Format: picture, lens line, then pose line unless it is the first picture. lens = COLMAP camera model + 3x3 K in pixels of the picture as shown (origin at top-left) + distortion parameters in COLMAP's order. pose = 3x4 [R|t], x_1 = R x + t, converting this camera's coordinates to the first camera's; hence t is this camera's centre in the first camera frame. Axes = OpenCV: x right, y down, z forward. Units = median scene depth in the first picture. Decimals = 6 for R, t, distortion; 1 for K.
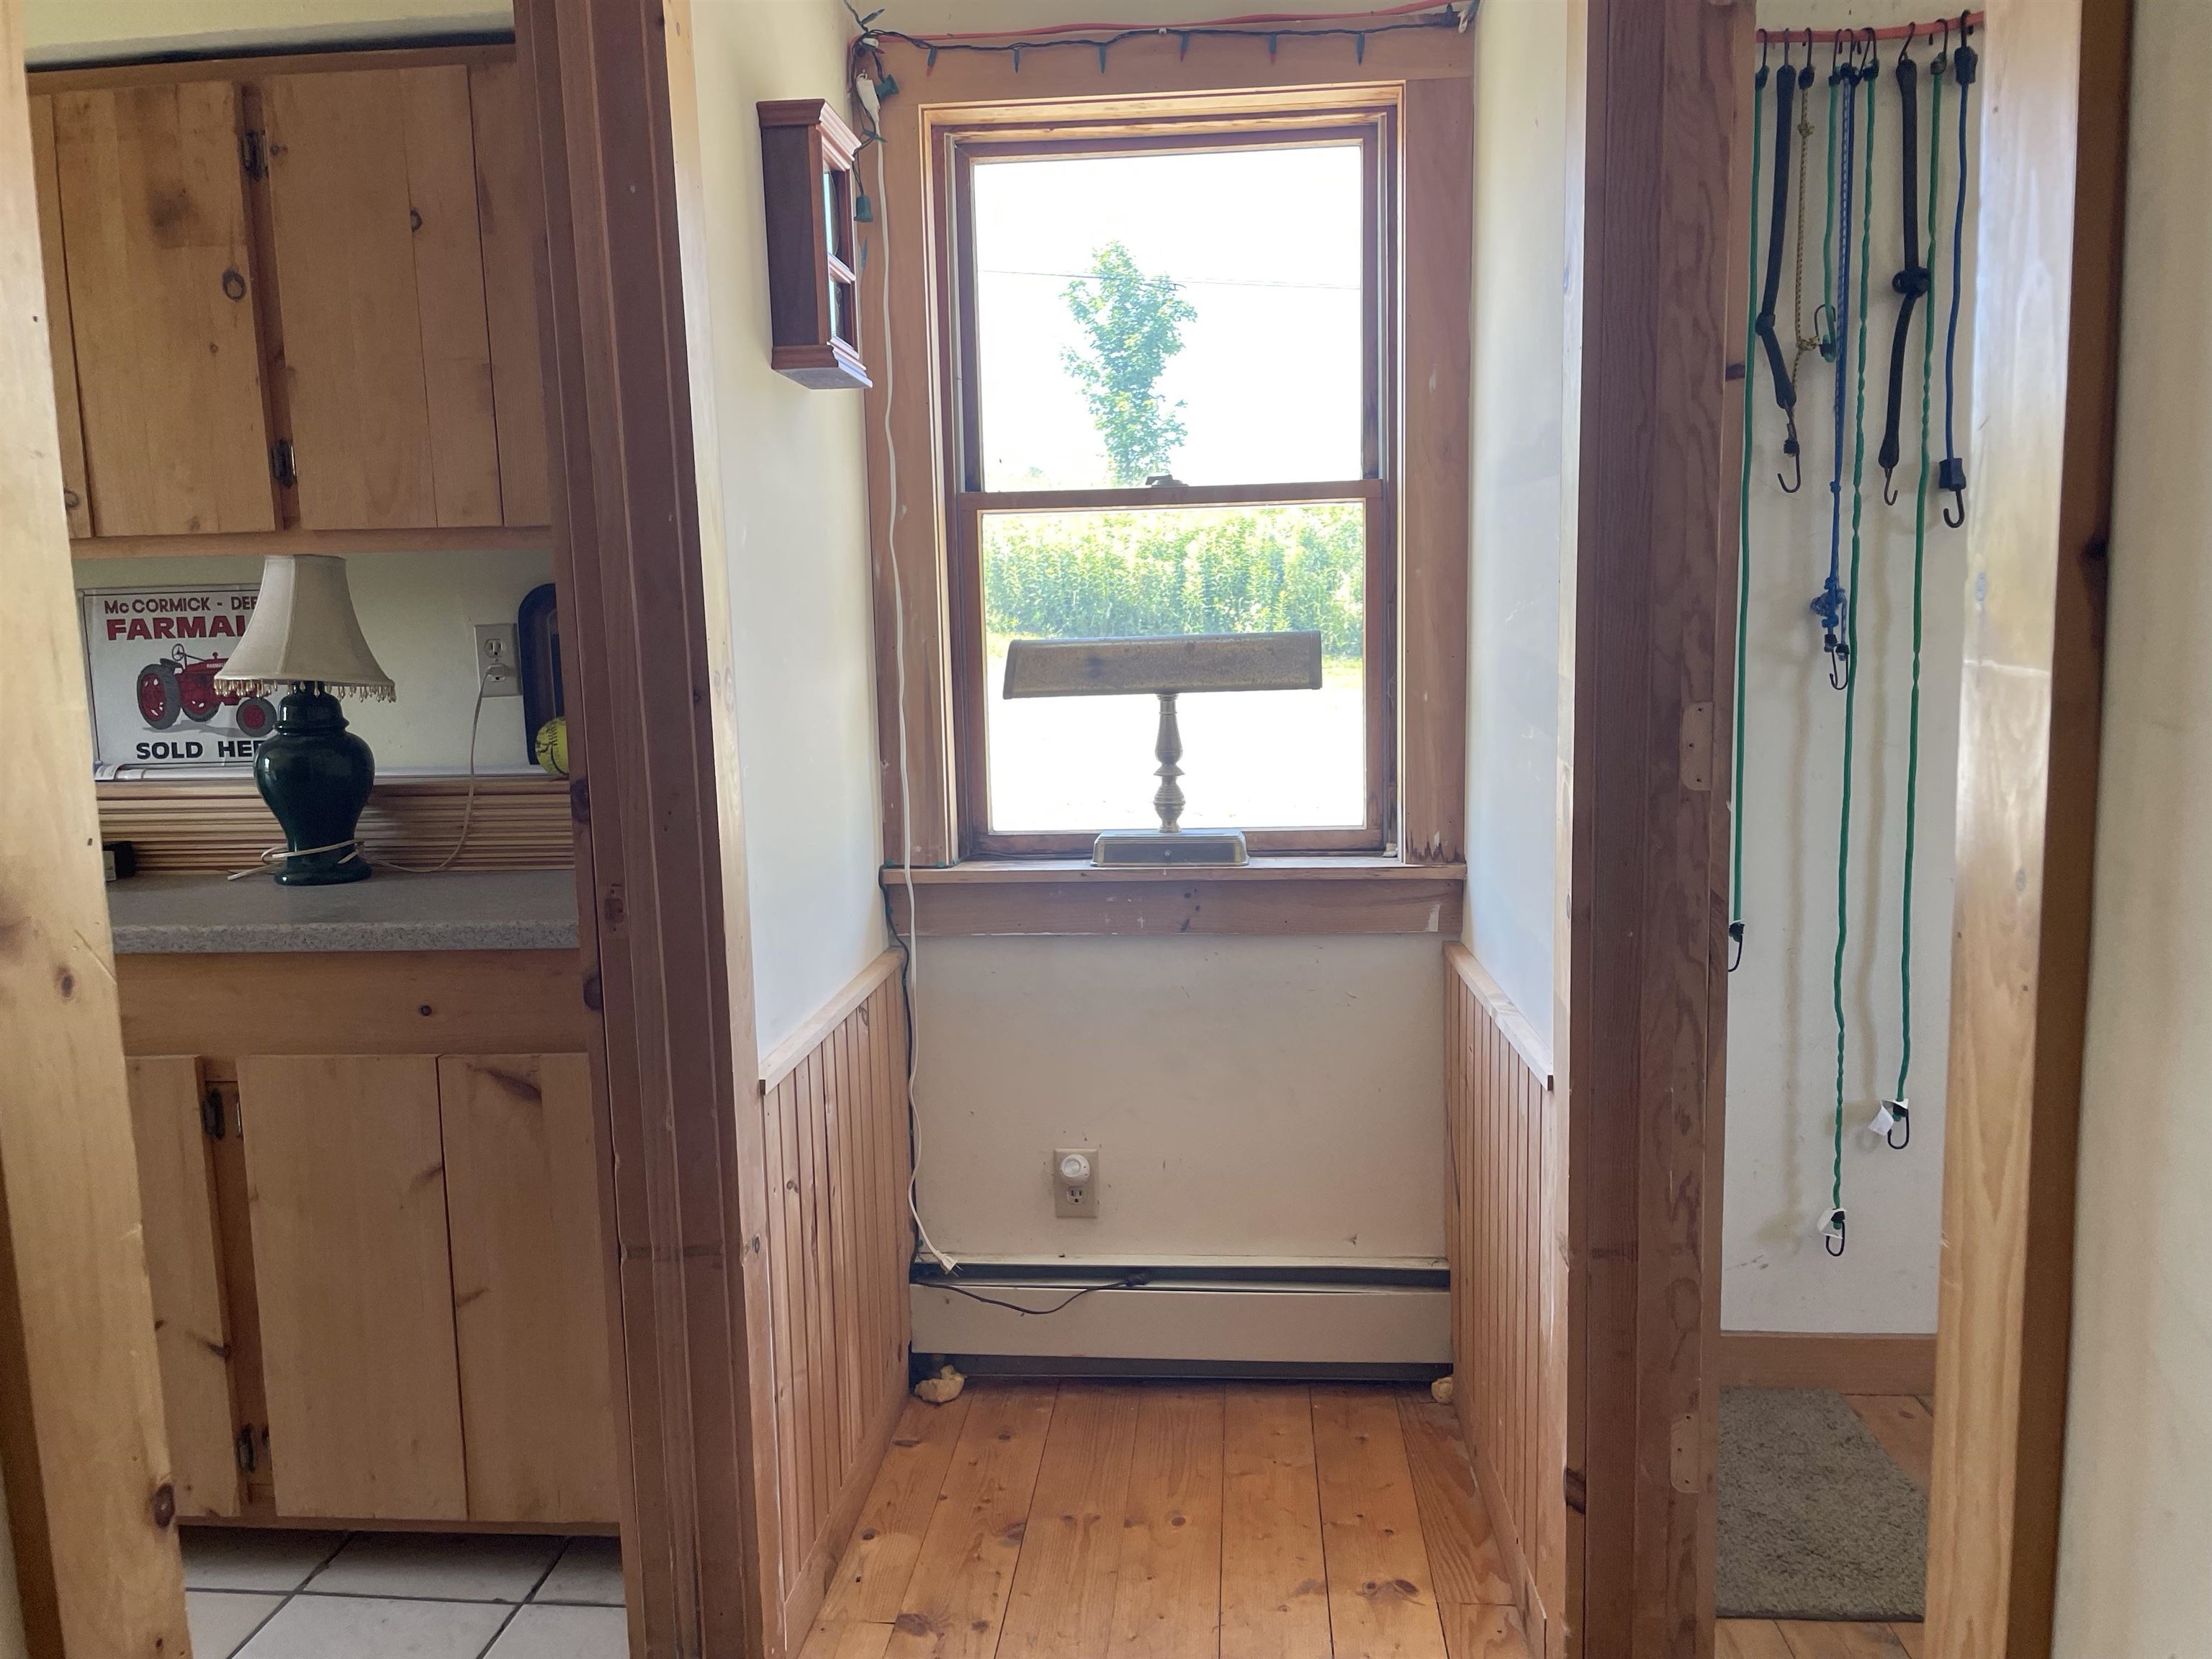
lens RADIAL K [[1683.9, 0, 1113.8], [0, 1683.9, 829.6], [0, 0, 1]] dist [0.087147, -0.117595]
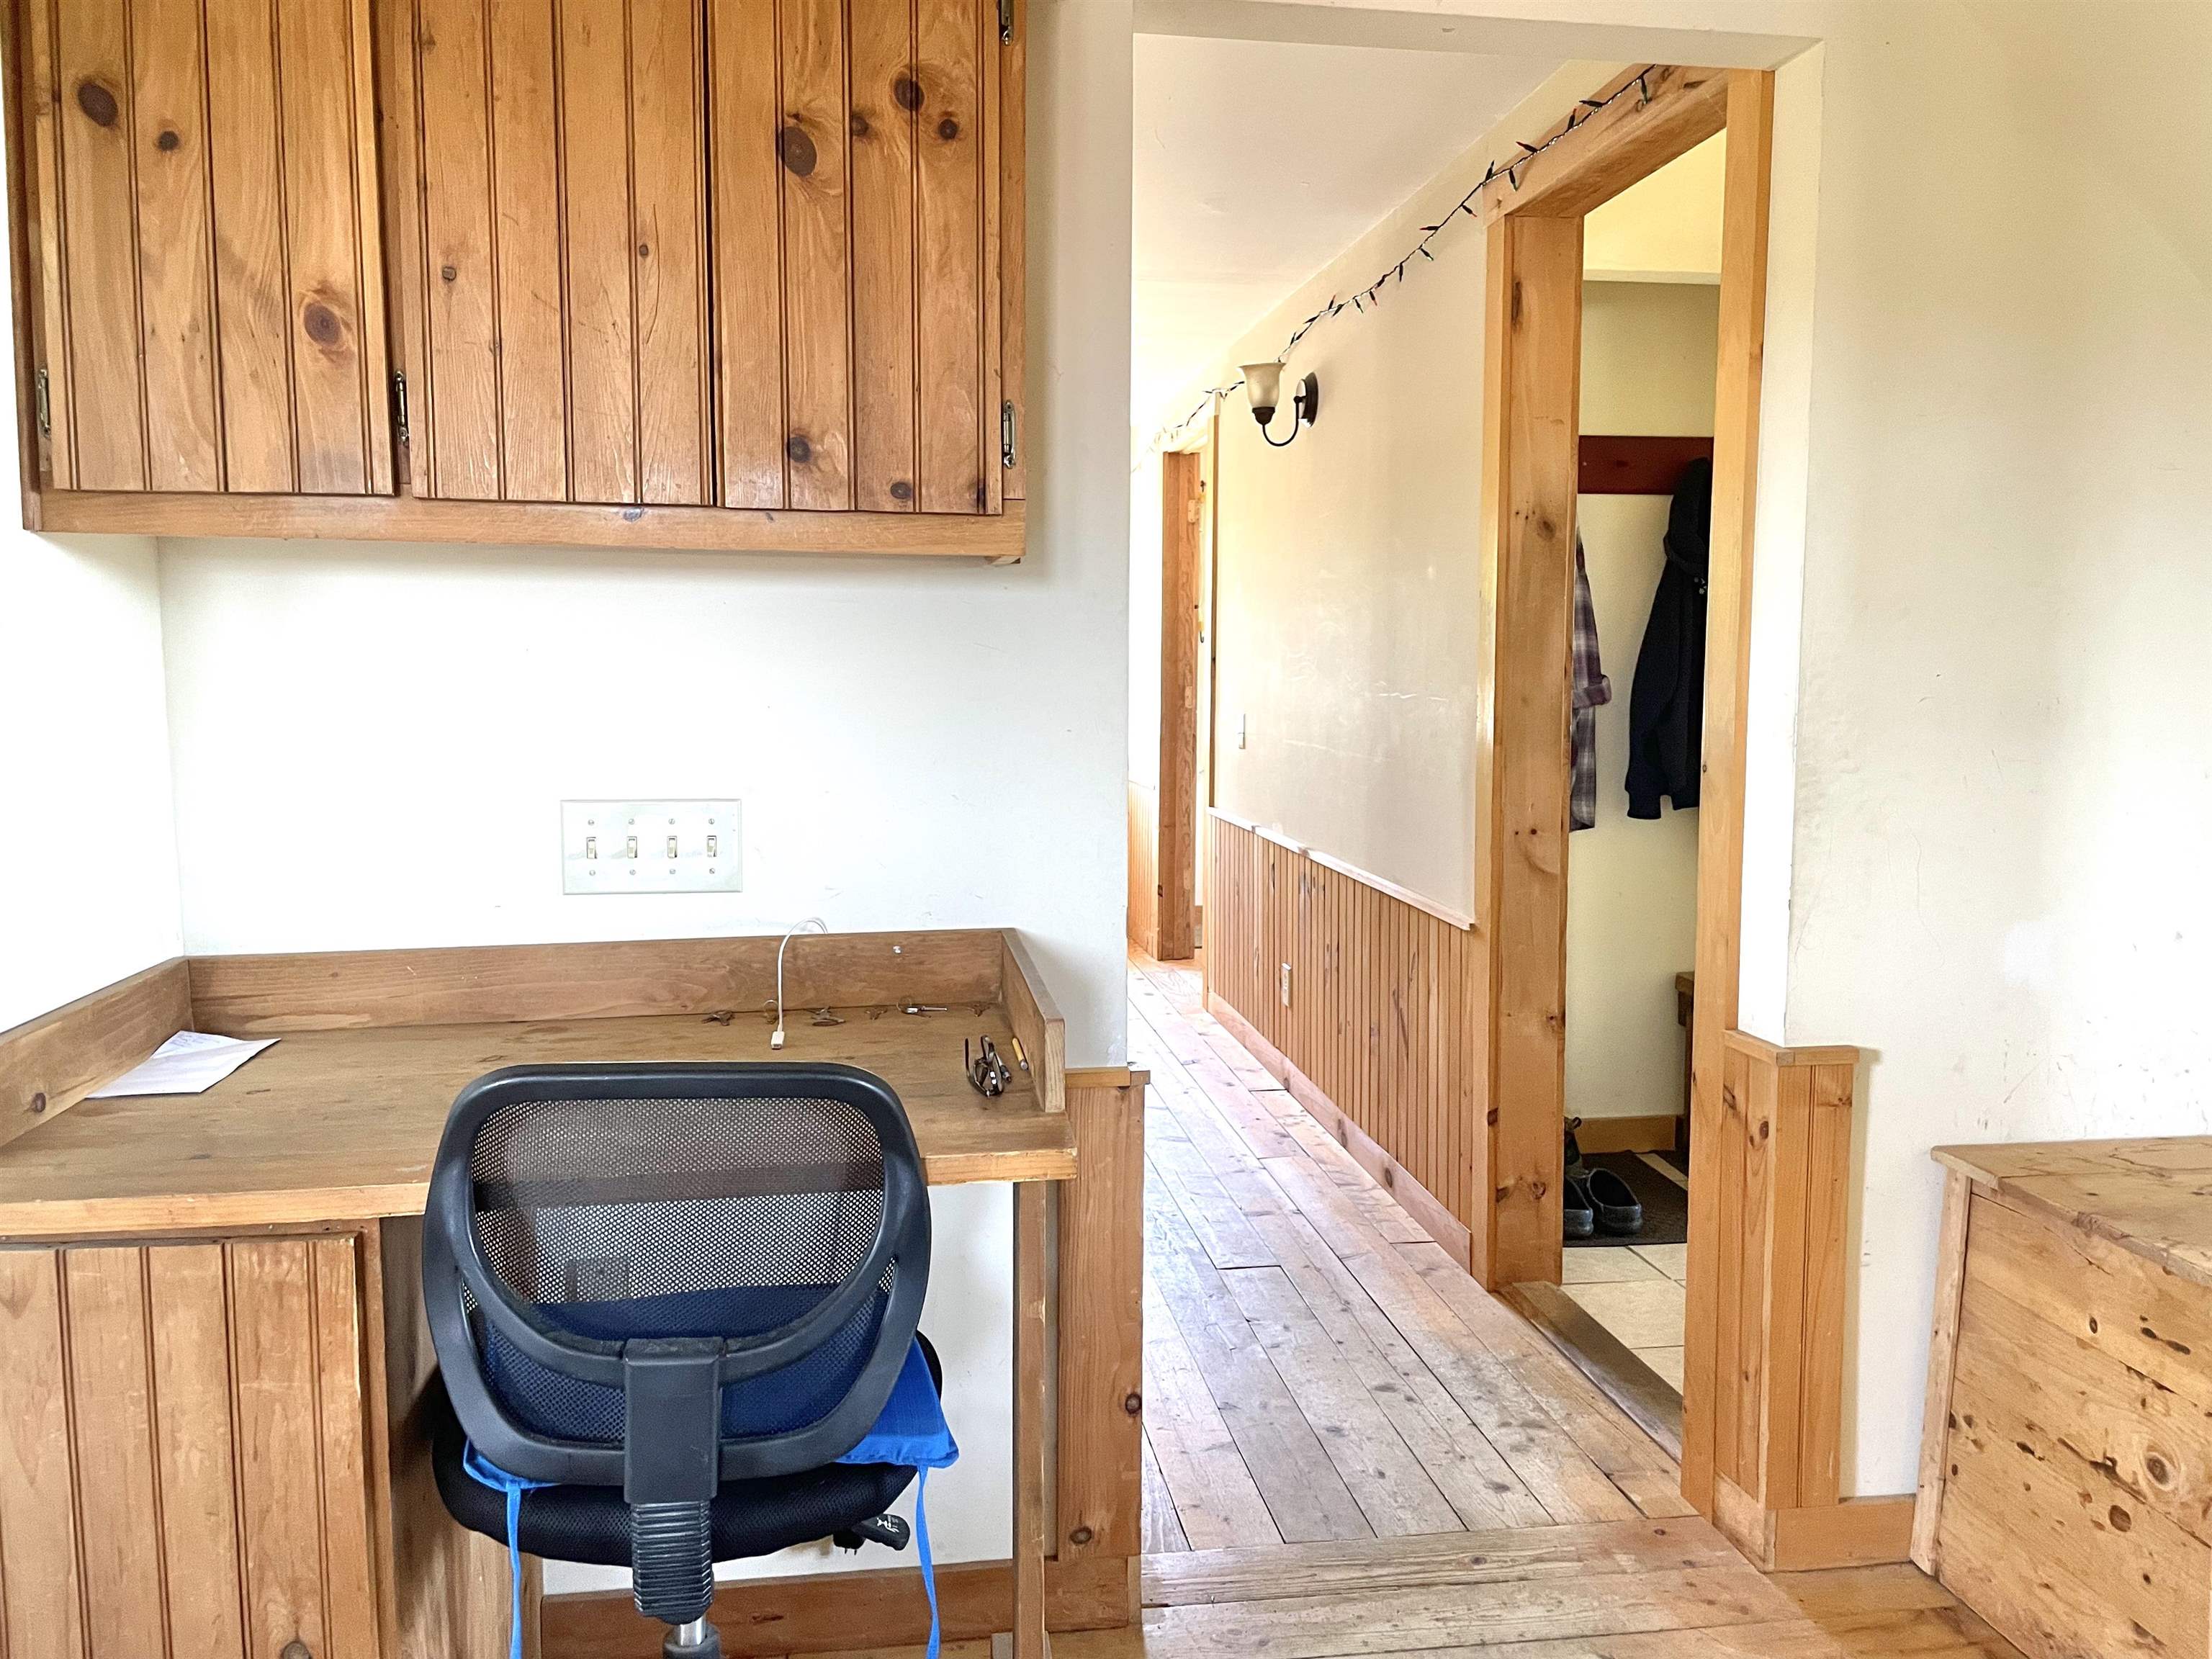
lens RADIAL K [[1683.9, 0, 1113.5], [0, 1683.9, 815.0], [0, 0, 1]] dist [0.087147, -0.117595]
pose [[0.975402, 0.007235, 0.220314, -0.458759], [-0.000336, 0.999509, -0.031333, 0.229893], [-0.220433, 0.030488, 0.974926, -1.839788]]
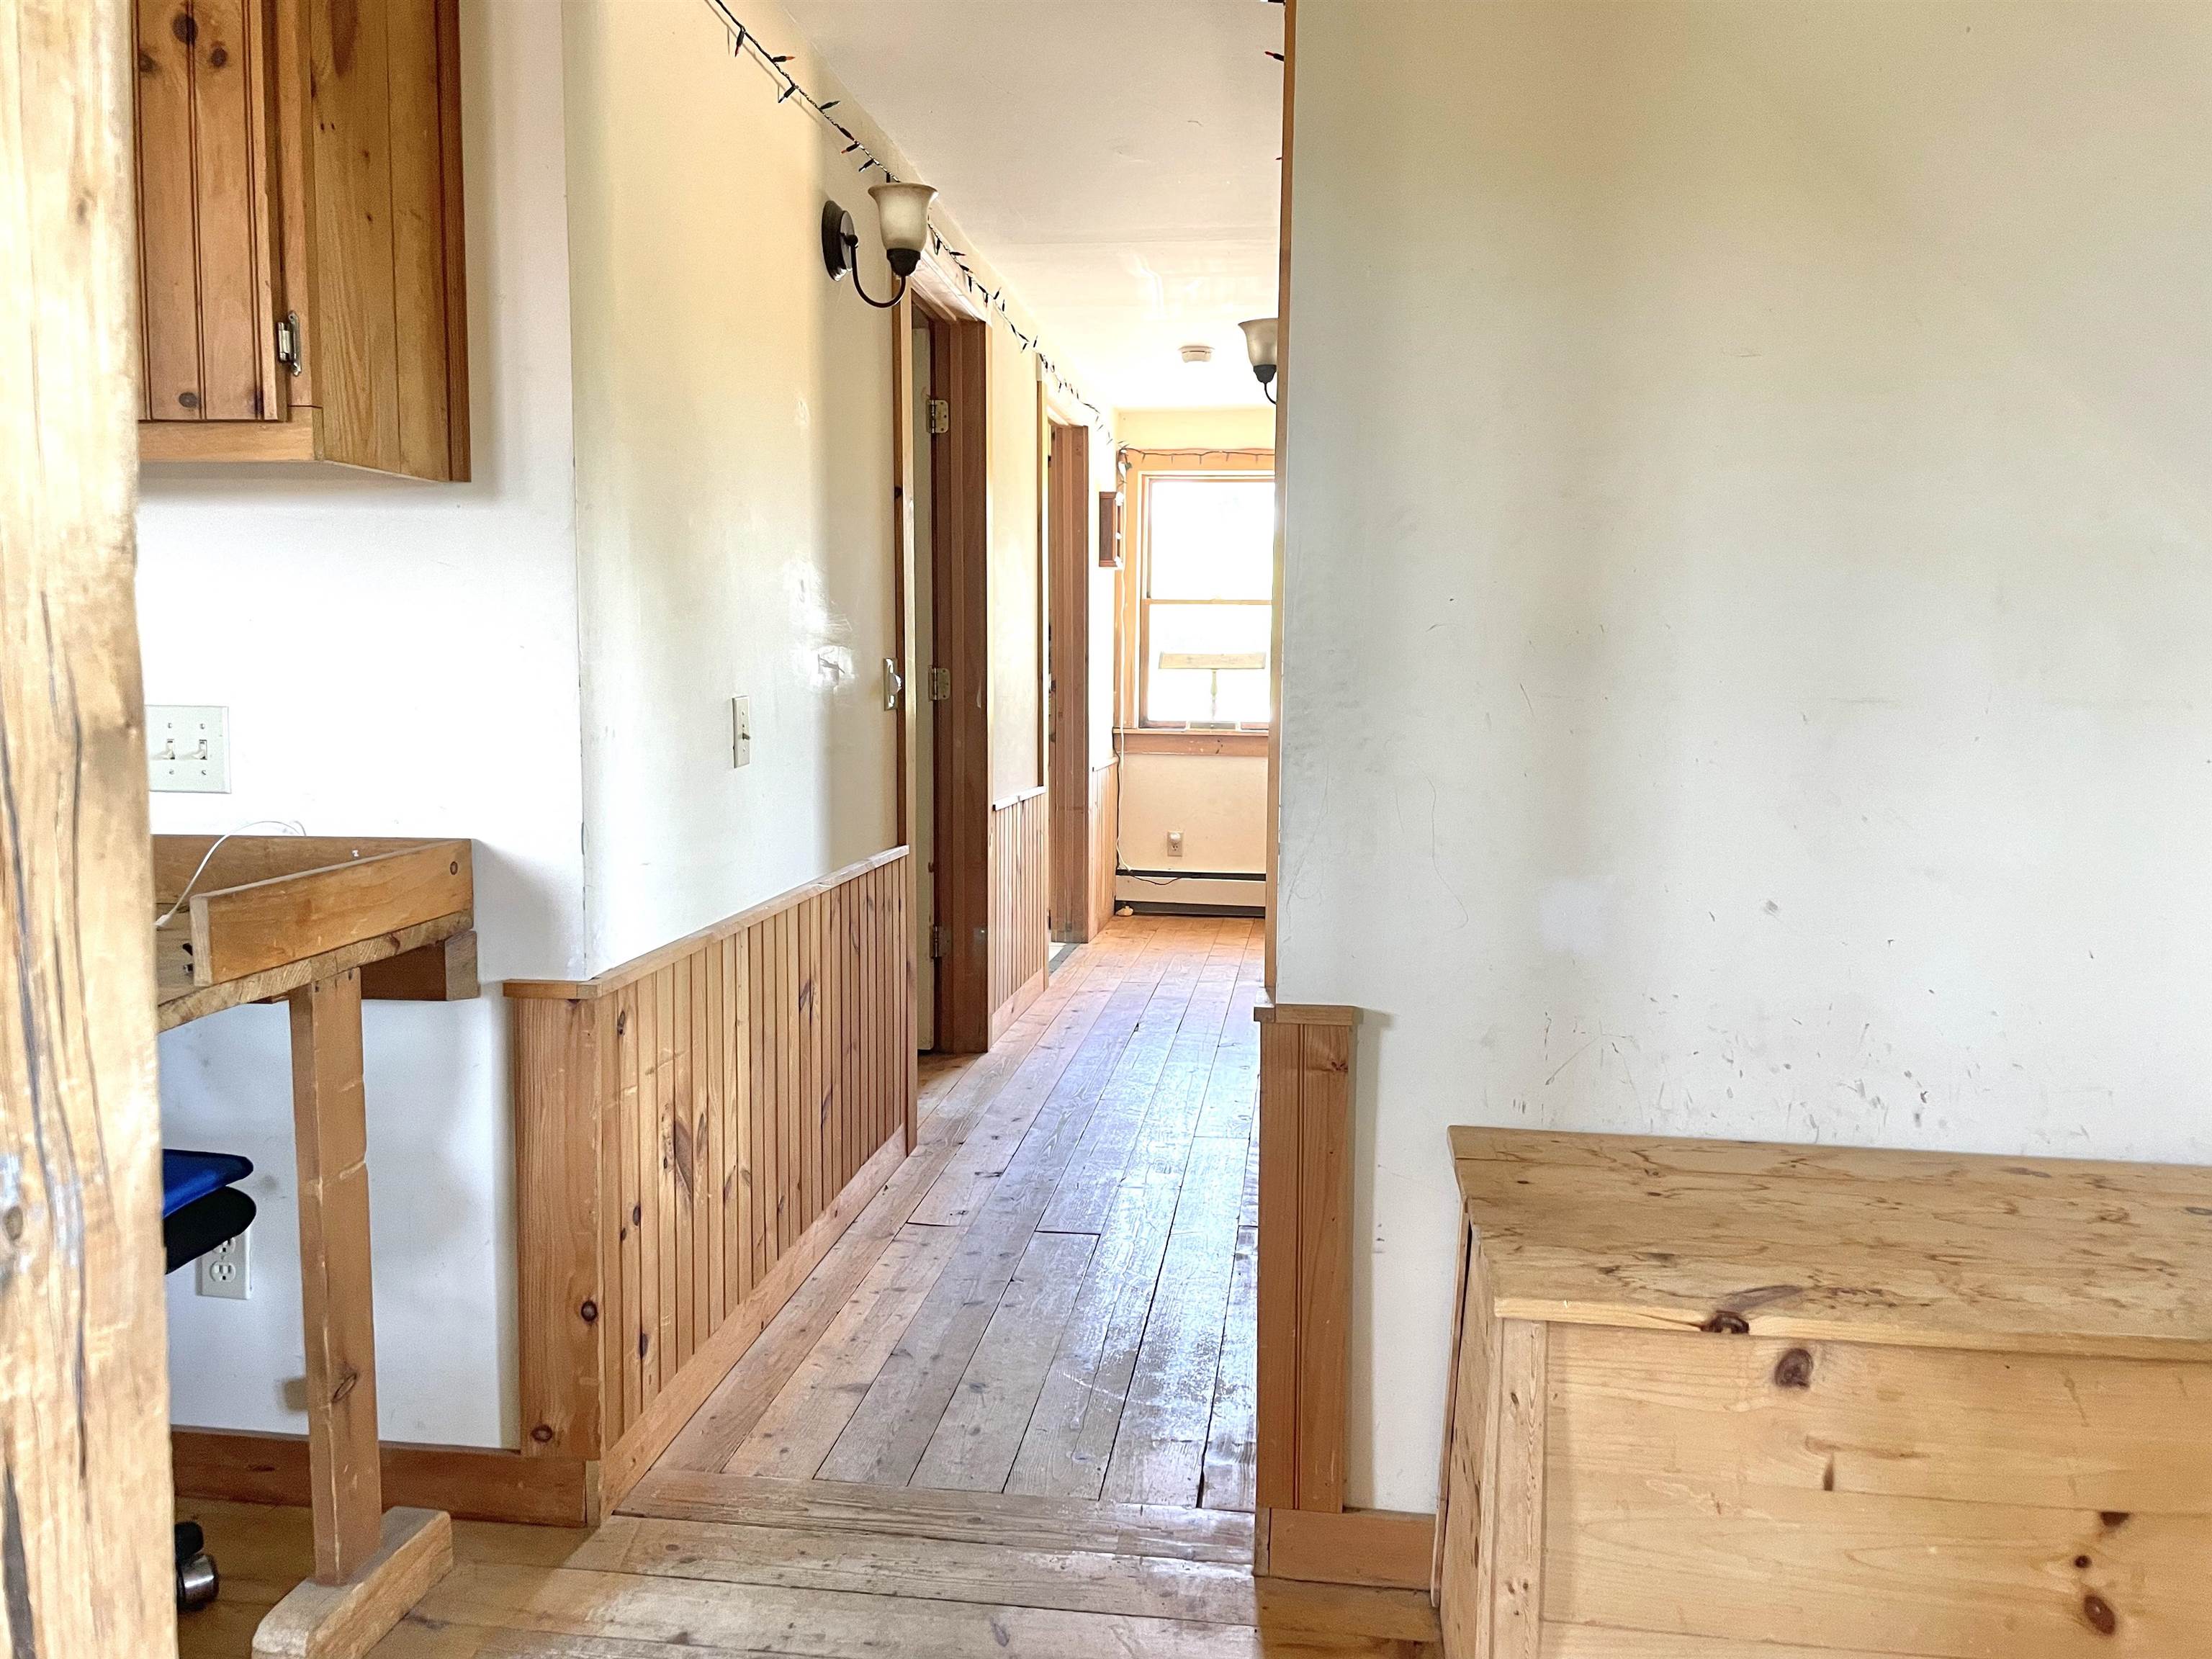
lens RADIAL K [[1683.9, 0, 1115.9], [0, 1683.9, 829.8], [0, 0, 1]] dist [0.087147, -0.117595]
pose [[0.997876, 0.040364, -0.051134, 0.022324], [-0.041544, 0.998890, -0.022220, 0.259295], [0.050180, 0.024297, 0.998445, -1.863251]]
